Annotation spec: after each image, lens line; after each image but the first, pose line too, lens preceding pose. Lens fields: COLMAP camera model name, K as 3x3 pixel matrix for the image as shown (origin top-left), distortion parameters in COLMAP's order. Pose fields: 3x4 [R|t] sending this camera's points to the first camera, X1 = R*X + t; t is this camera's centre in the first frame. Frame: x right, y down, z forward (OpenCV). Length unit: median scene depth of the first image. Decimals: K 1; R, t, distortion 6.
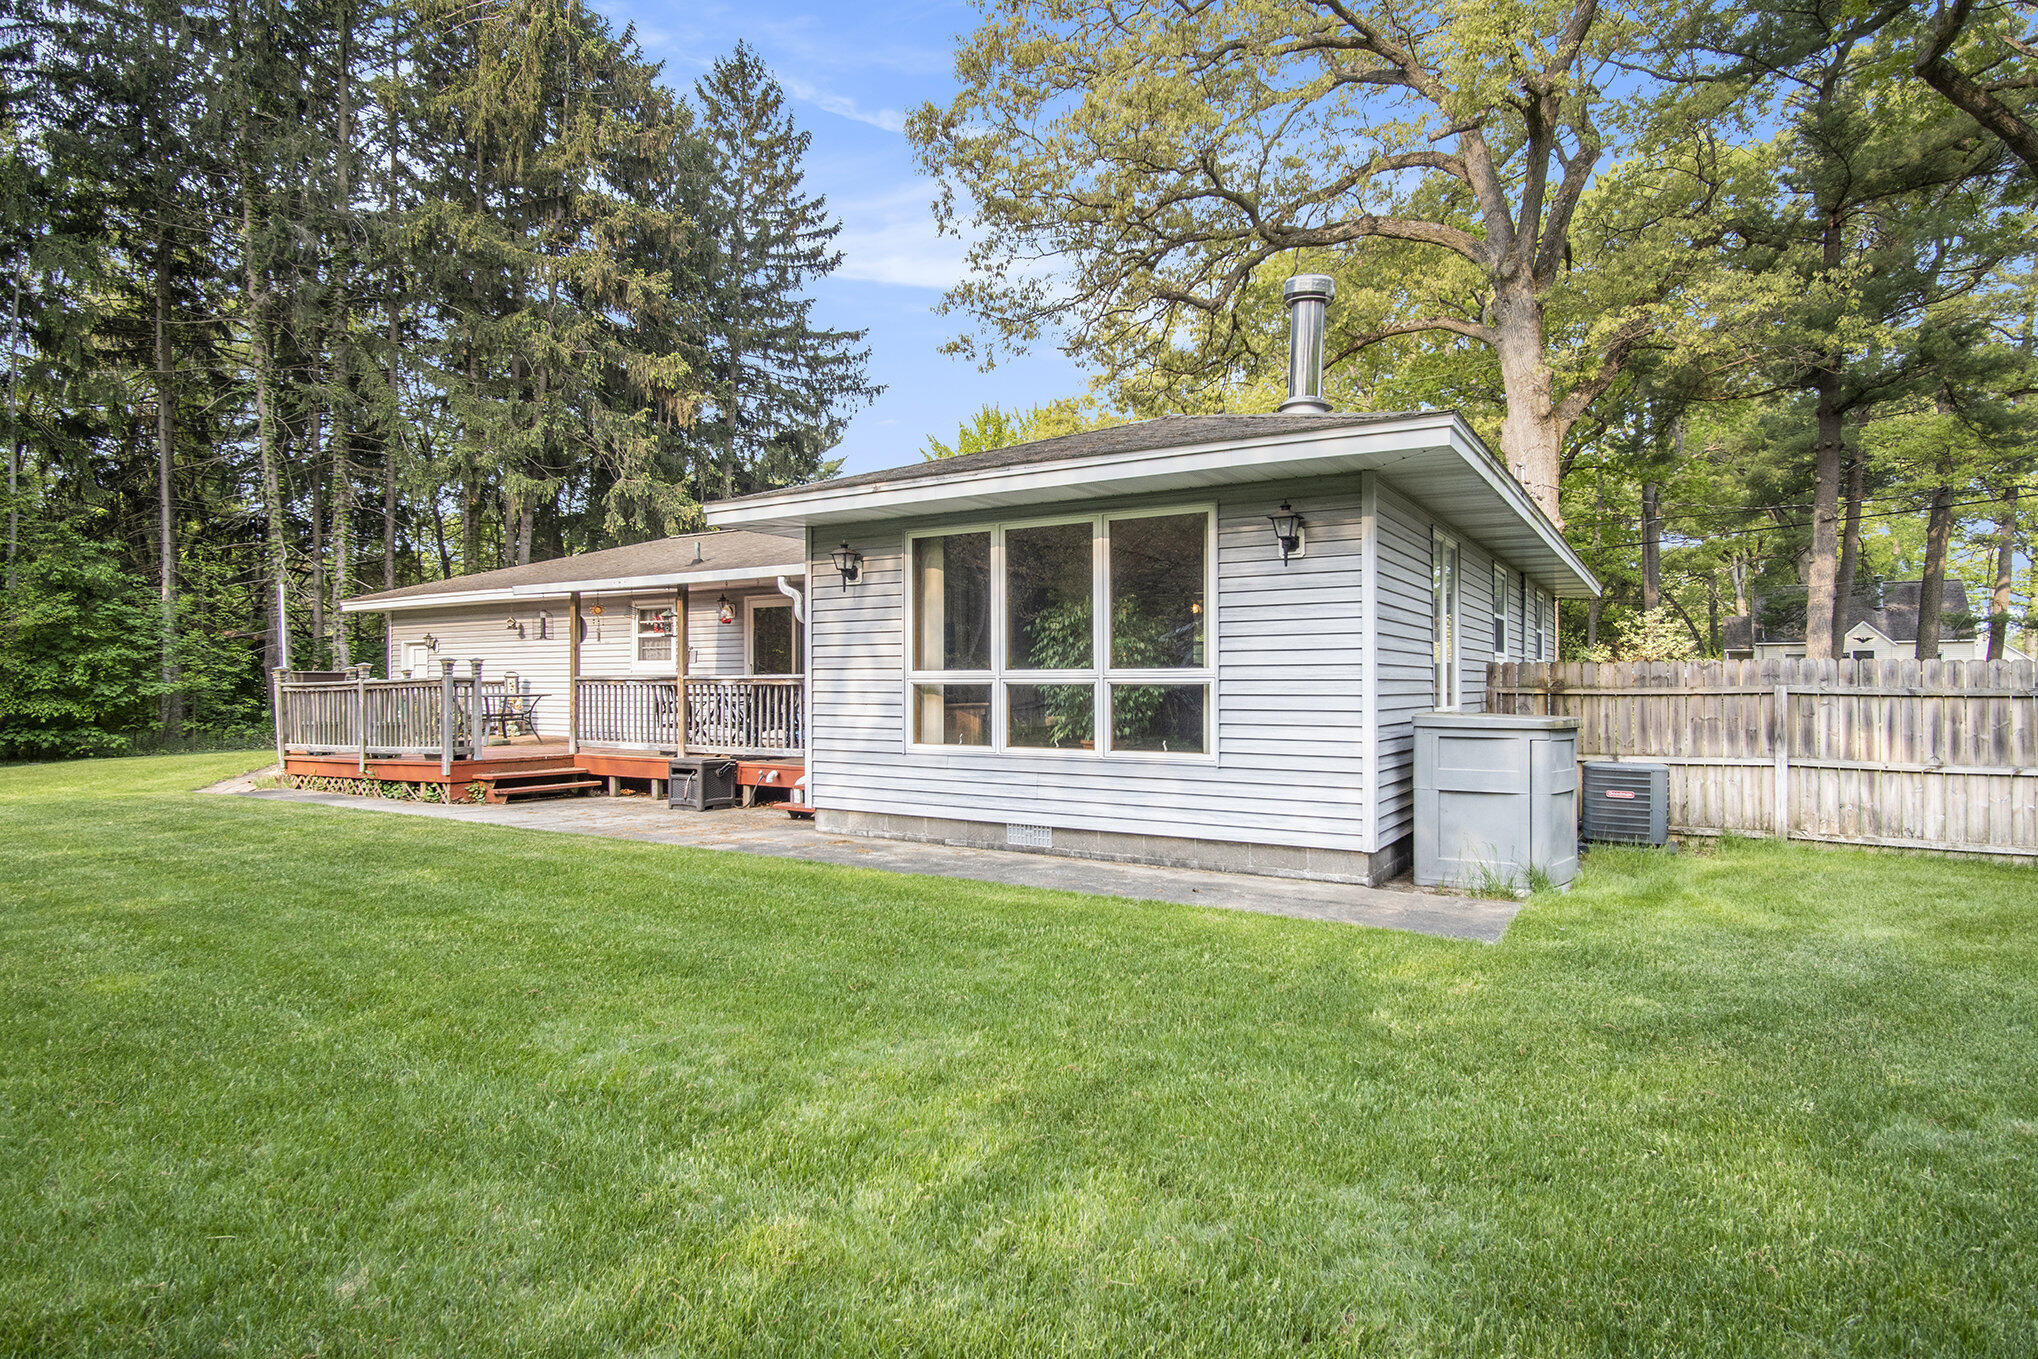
lens RADIAL K [[1075.3, 0, 1019.0], [0, 1075.3, 652.2], [0, 0, 1]] dist [-0.022228, 0.004596]
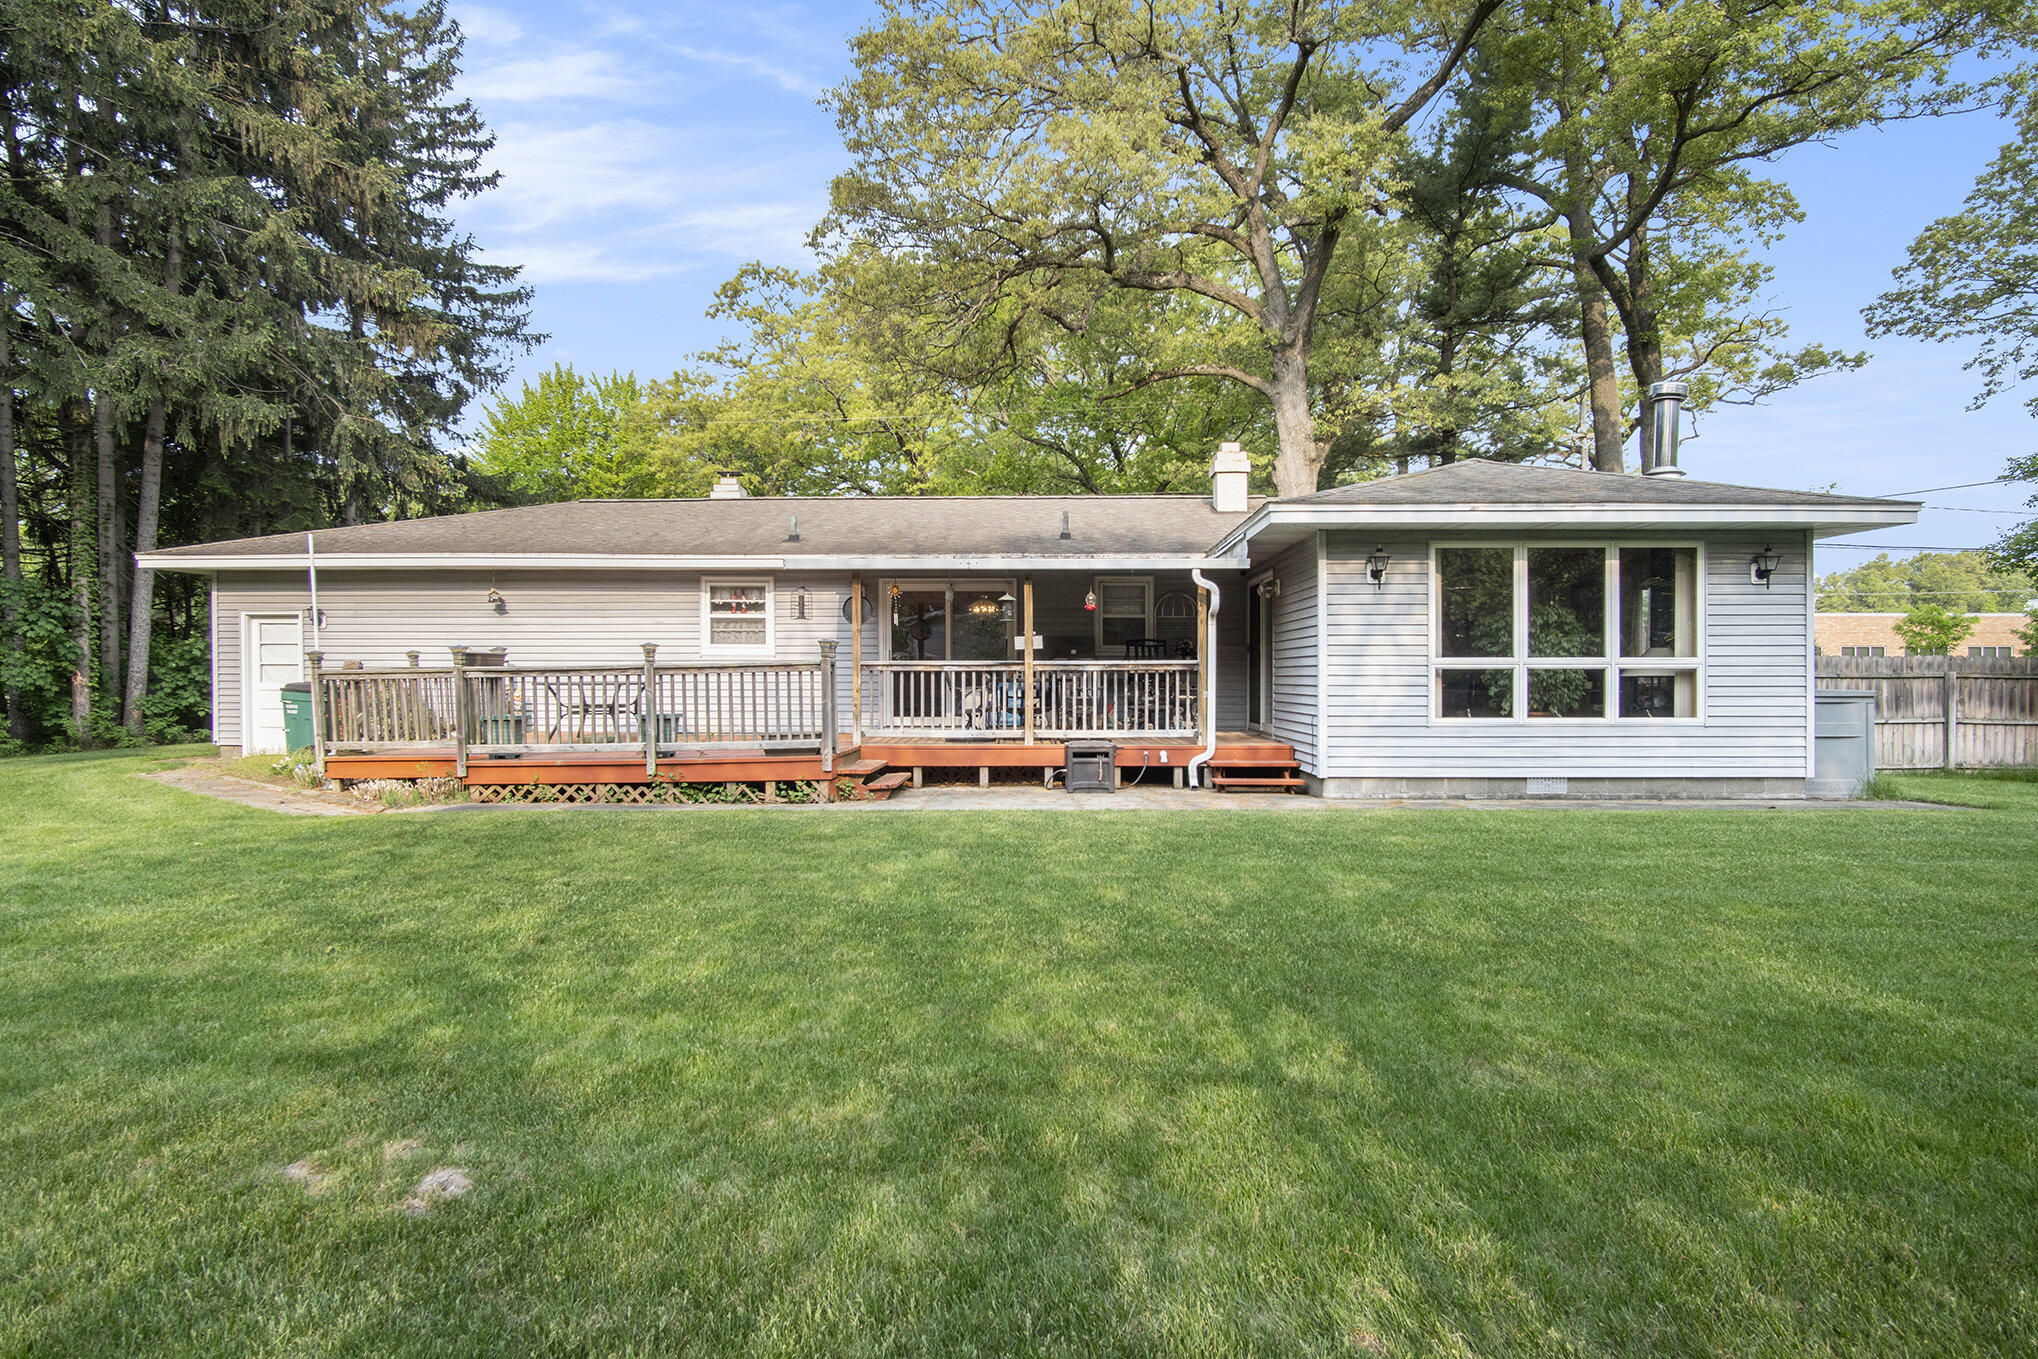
lens RADIAL K [[1075.3, 0, 1019.0], [0, 1075.3, 652.2], [0, 0, 1]] dist [-0.022228, 0.004596]
pose [[0.864871, 0.009886, 0.501897, -1.084830], [-0.014823, 0.999873, 0.005847, 0.010813], [-0.501776, -0.012497, 0.864907, 0.190264]]
